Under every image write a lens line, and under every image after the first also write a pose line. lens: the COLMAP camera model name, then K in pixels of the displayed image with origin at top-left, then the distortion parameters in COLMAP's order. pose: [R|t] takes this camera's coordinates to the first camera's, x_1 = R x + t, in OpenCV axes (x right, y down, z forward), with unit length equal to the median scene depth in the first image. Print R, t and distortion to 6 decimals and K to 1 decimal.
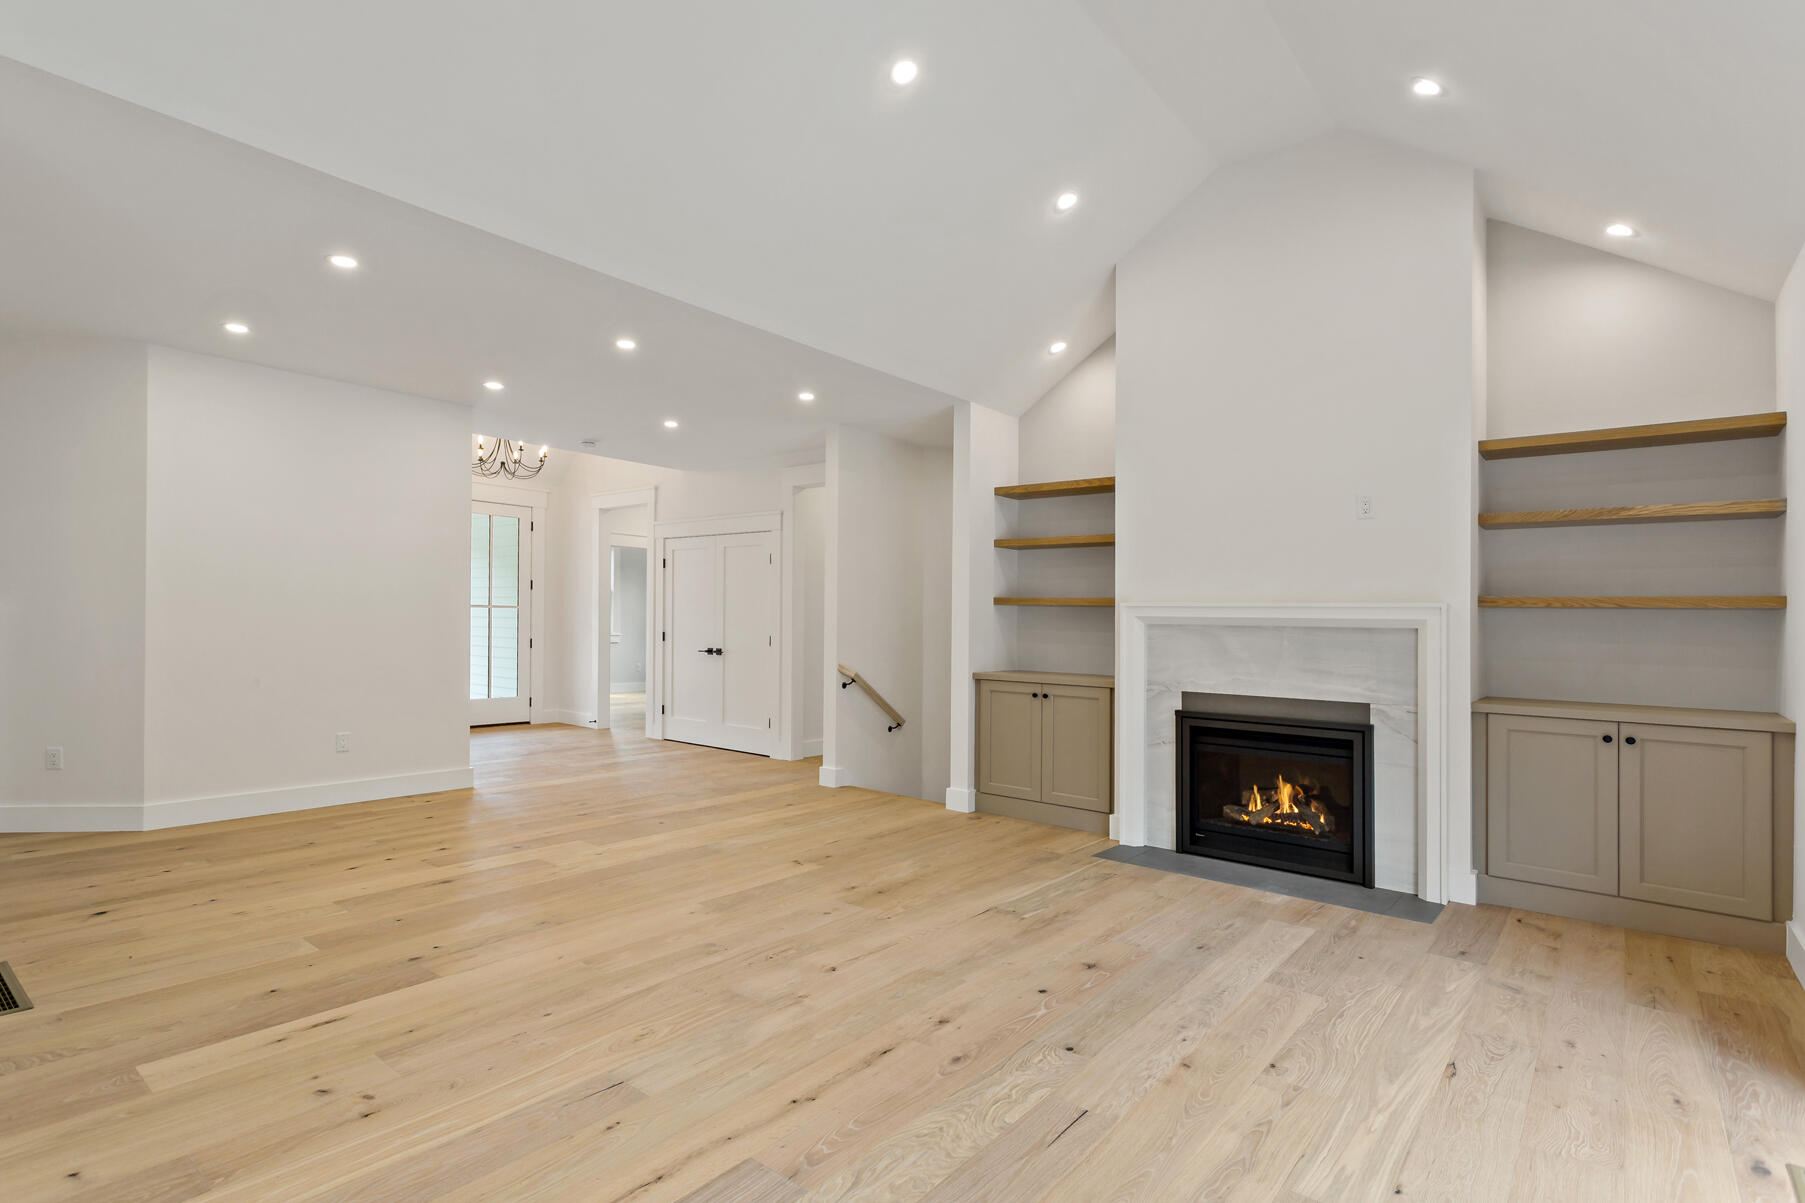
lens RADIAL K [[896.9, 0, 868.1], [0, 896.9, 605.0], [0, 0, 1]] dist [0.014269, 0.000416]
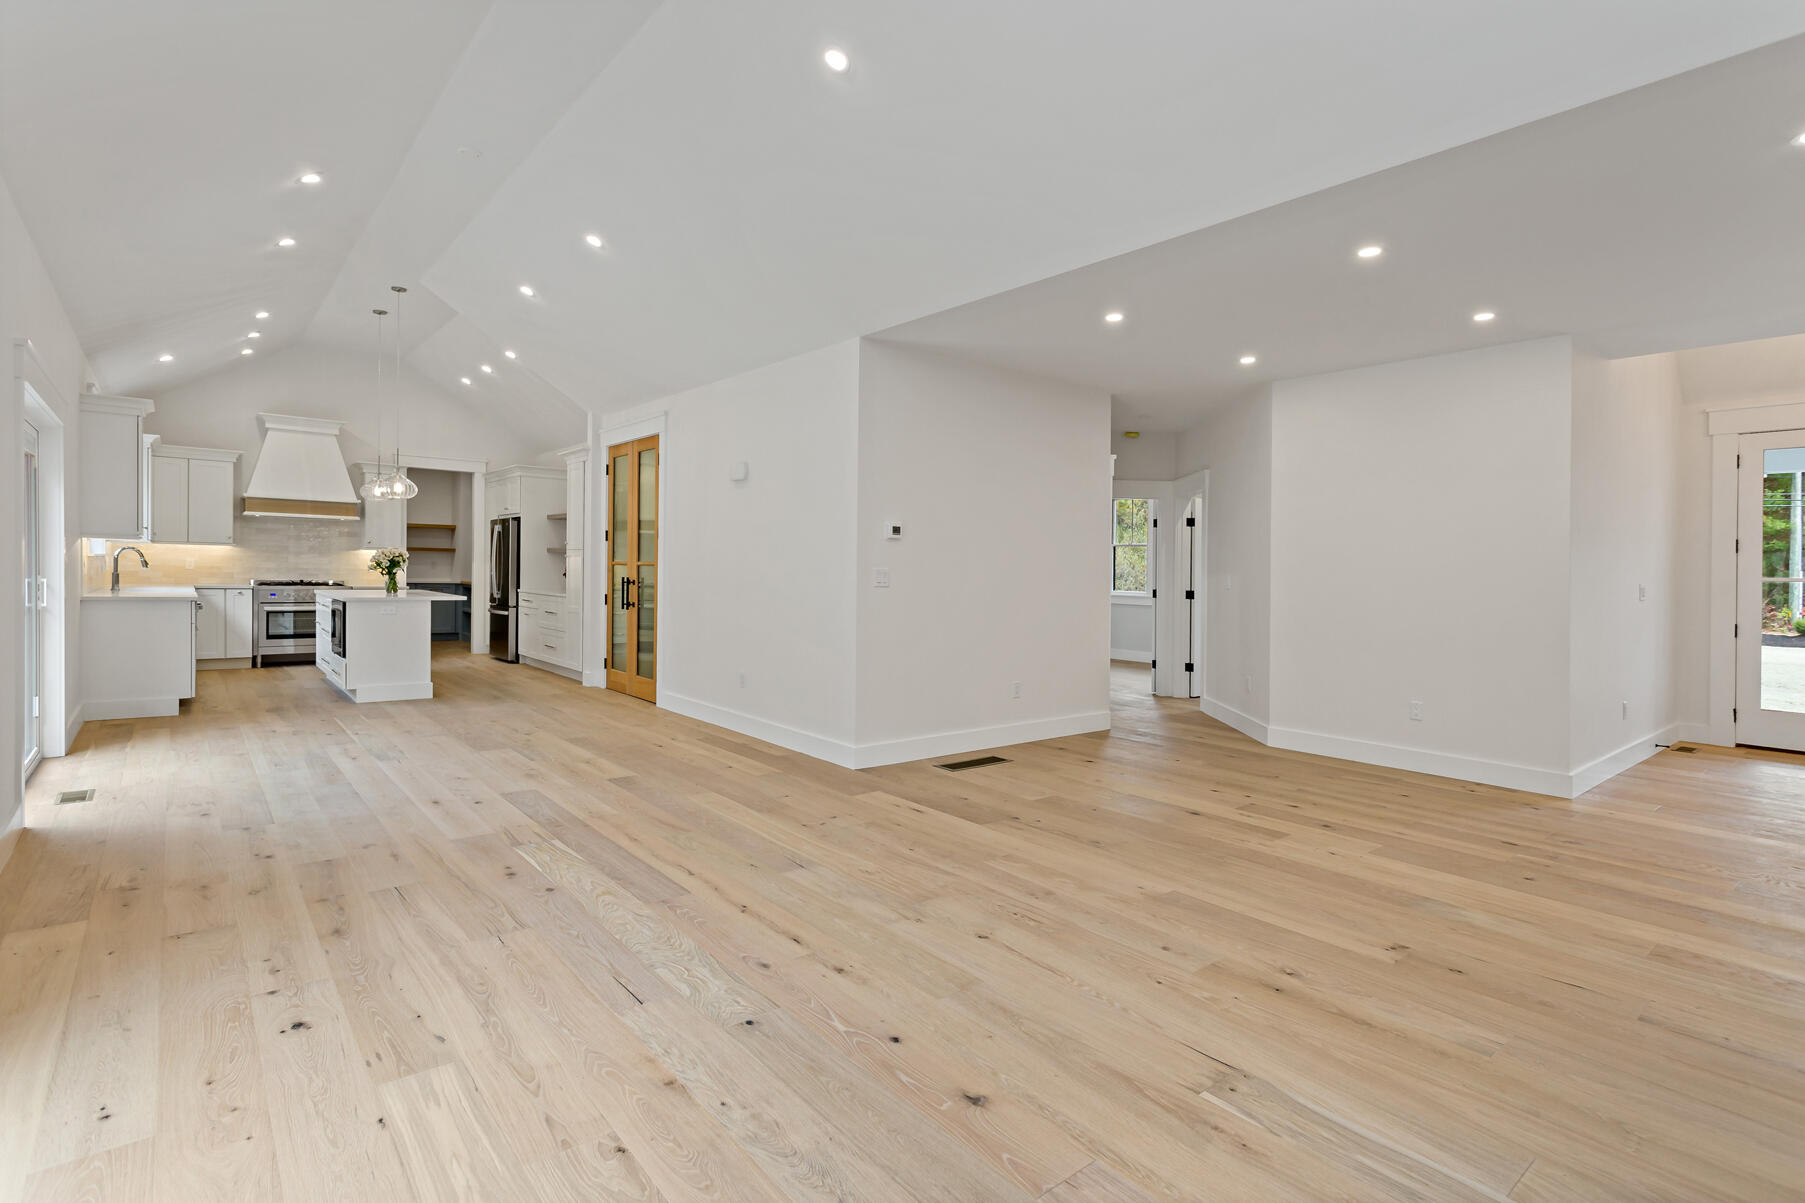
lens RADIAL K [[896.9, 0, 920.1], [0, 896.9, 599.4], [0, 0, 1]] dist [0.014269, 0.000416]
pose [[-0.186608, 0.003656, -0.982428, 0.874711], [-0.004892, 0.999977, 0.004650, 0.039621], [0.982422, 0.005674, -0.186585, 1.064736]]
